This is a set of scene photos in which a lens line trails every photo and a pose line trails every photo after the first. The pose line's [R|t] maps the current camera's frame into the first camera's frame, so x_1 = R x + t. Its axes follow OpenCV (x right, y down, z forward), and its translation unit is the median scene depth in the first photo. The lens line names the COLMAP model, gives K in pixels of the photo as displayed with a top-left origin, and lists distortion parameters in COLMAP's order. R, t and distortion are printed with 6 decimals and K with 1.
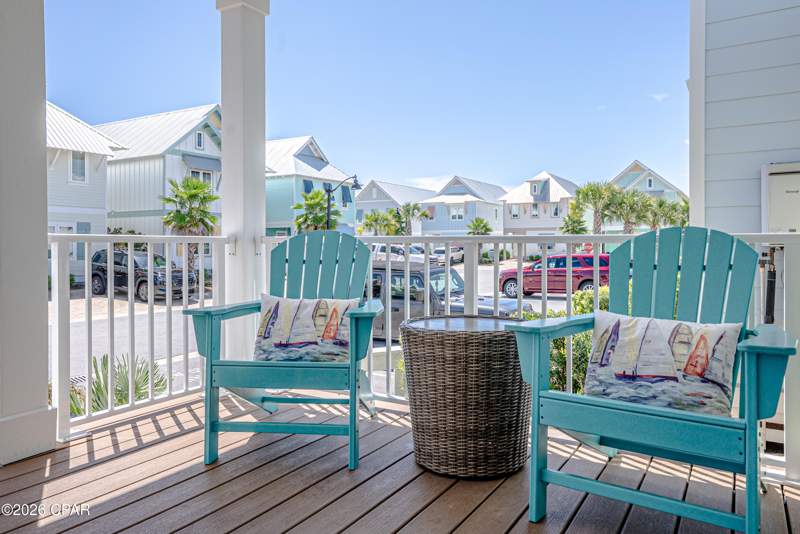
lens RADIAL K [[545.1, 0, 396.0], [0, 545.1, 263.2], [0, 0, 1]] dist [0.025510, -0.011072]
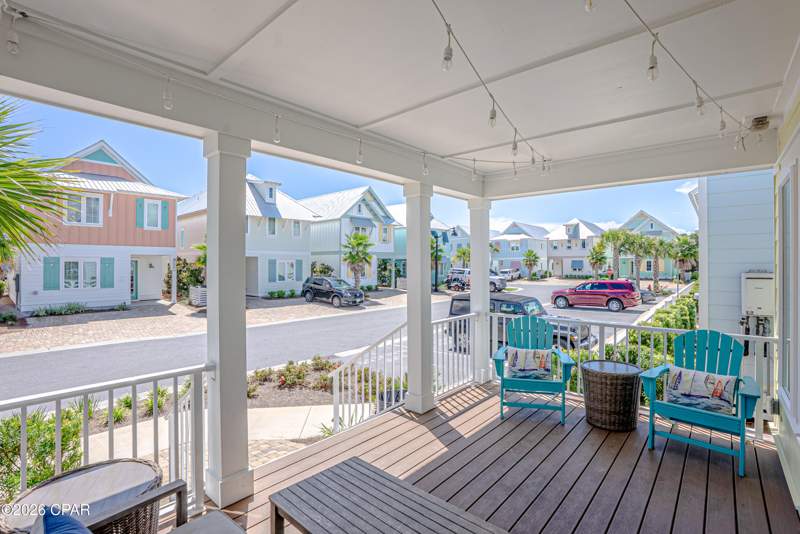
lens RADIAL K [[372.0, 0, 400.9], [0, 372.0, 270.5], [0, 0, 1]] dist [-0.004442, 0.003350]
pose [[0.989592, -0.001694, -0.143890, -0.080193], [0.002779, 0.999969, 0.007343, -0.048456], [0.143874, -0.007667, 0.989566, -0.111879]]
